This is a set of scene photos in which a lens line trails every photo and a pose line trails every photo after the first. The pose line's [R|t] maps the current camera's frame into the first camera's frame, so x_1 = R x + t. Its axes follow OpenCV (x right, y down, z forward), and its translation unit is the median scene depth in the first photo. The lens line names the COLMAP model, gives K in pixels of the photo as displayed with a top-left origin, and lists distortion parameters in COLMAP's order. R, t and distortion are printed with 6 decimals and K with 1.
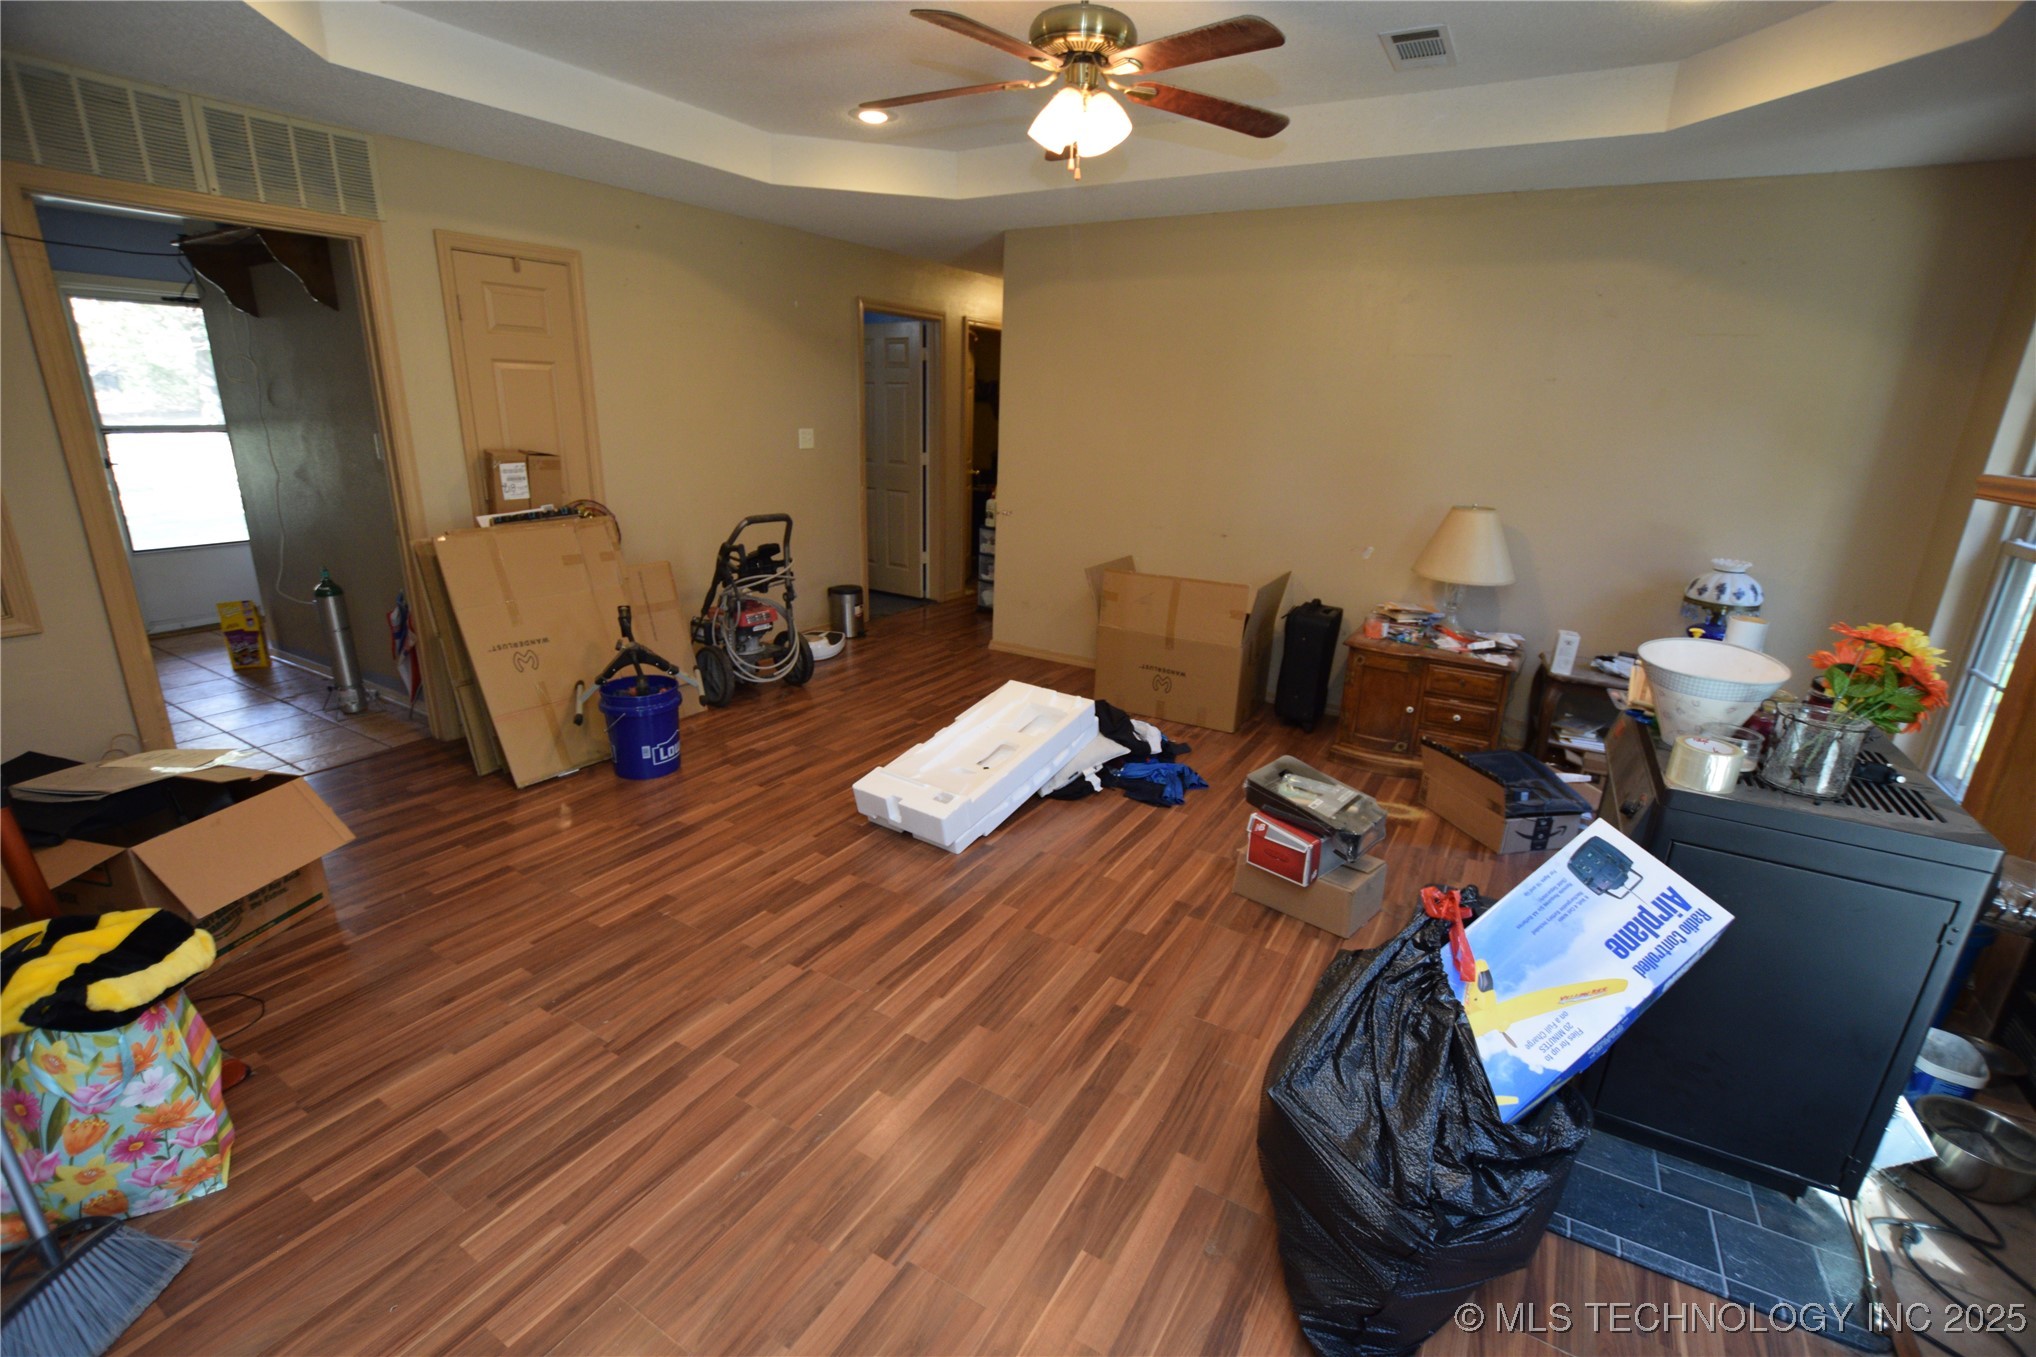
lens RADIAL K [[907.6, 0, 1020.6], [0, 907.6, 682.5], [0, 0, 1]] dist [0.001310, 0.000175]
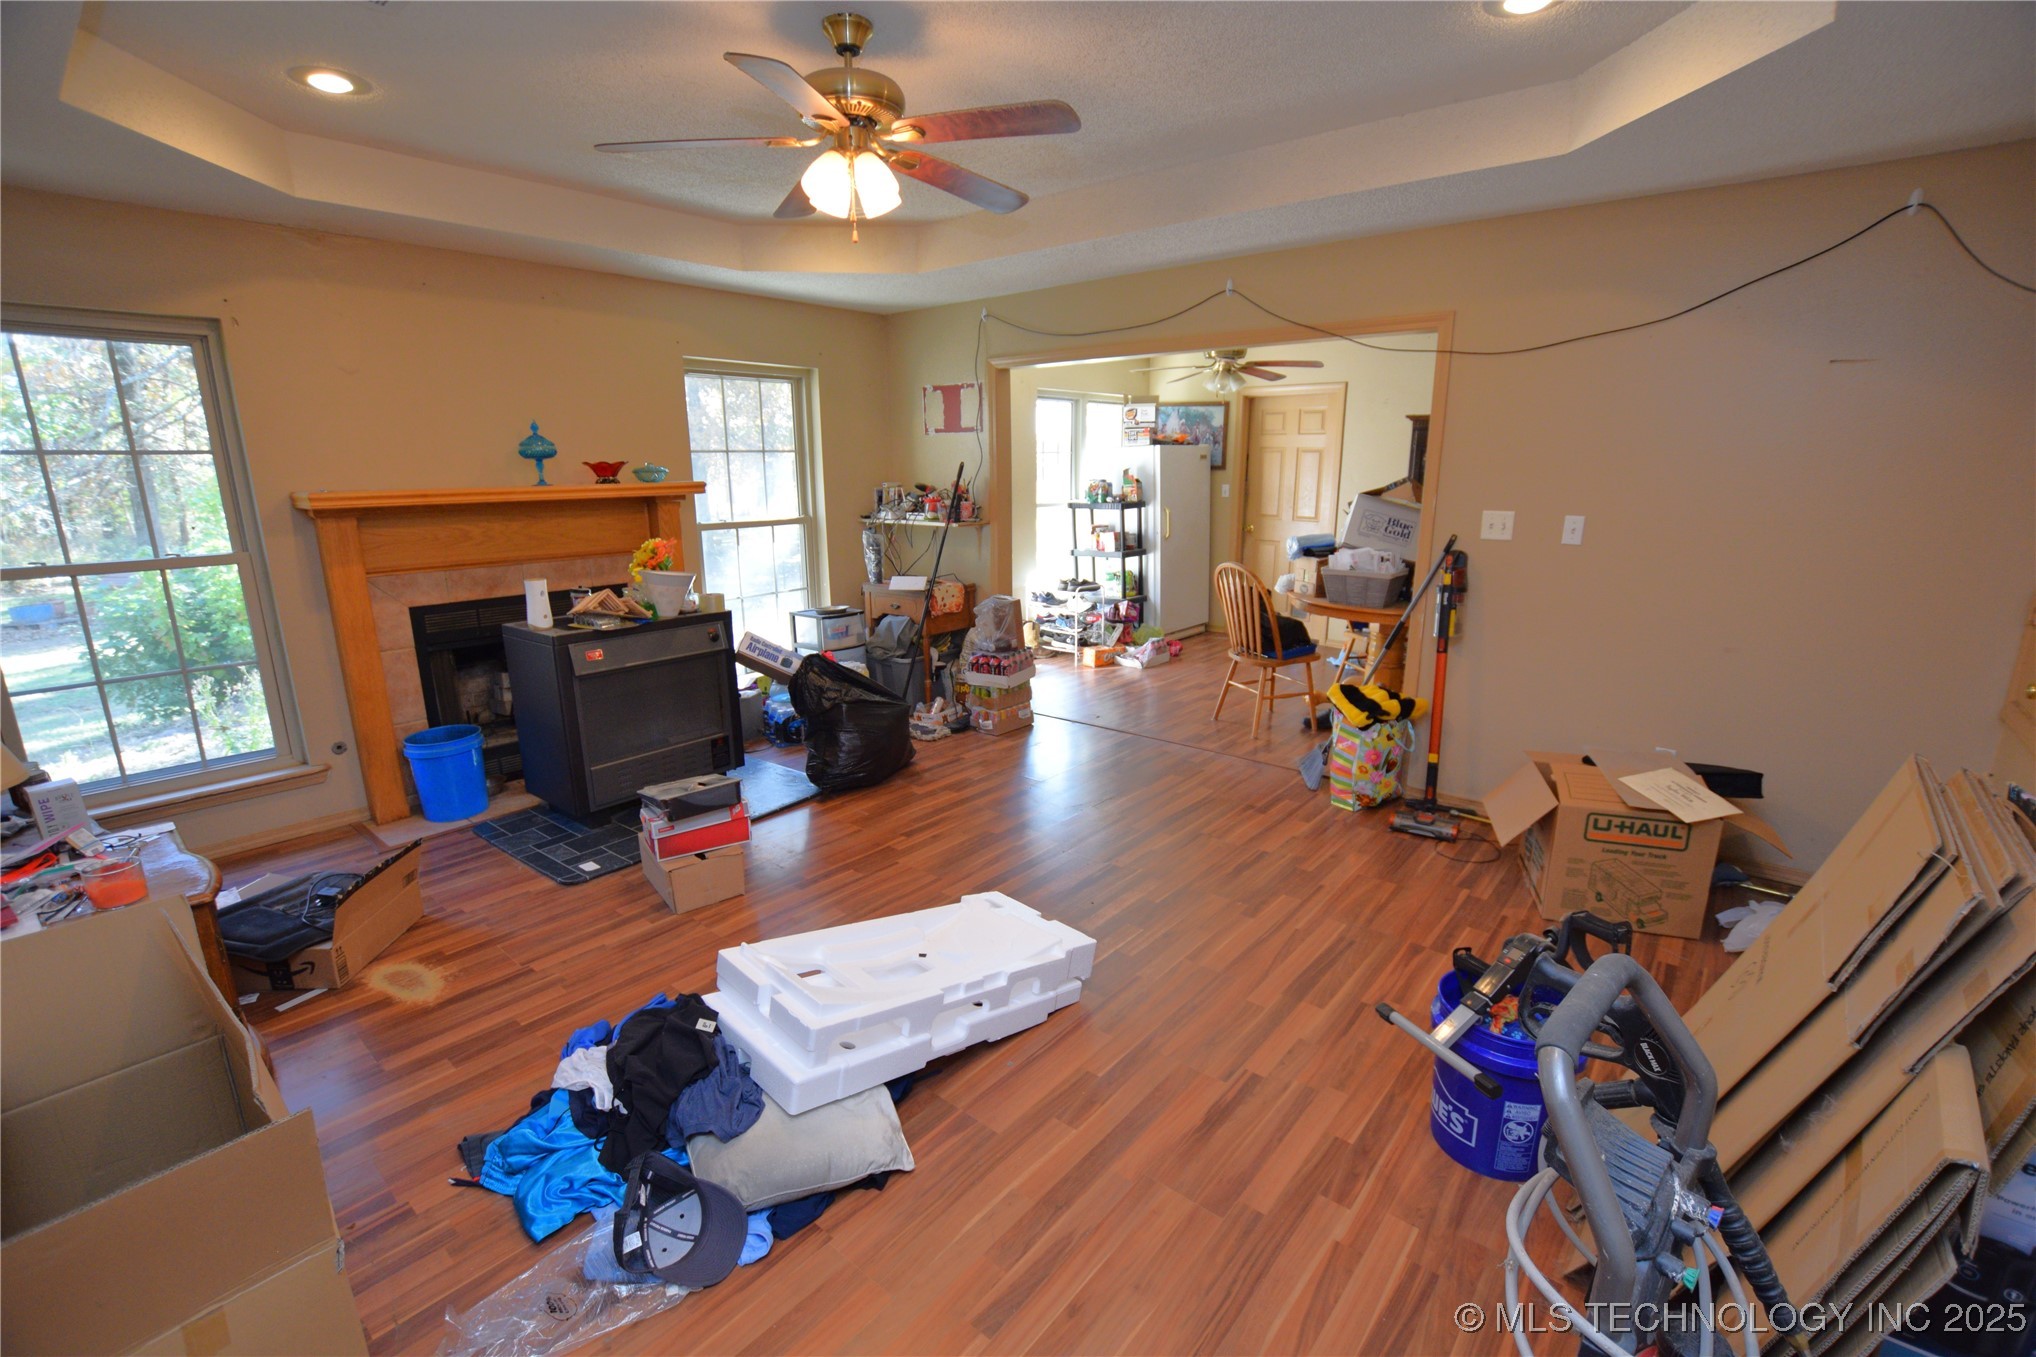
lens RADIAL K [[907.6, 0, 1020.6], [0, 907.6, 678.2], [0, 0, 1]] dist [0.001310, 0.000175]
pose [[-0.987793, -0.062544, 0.142665, -0.277376], [0.020977, 0.854107, 0.519675, -0.645316], [-0.154354, 0.516324, -0.842368, 2.000439]]
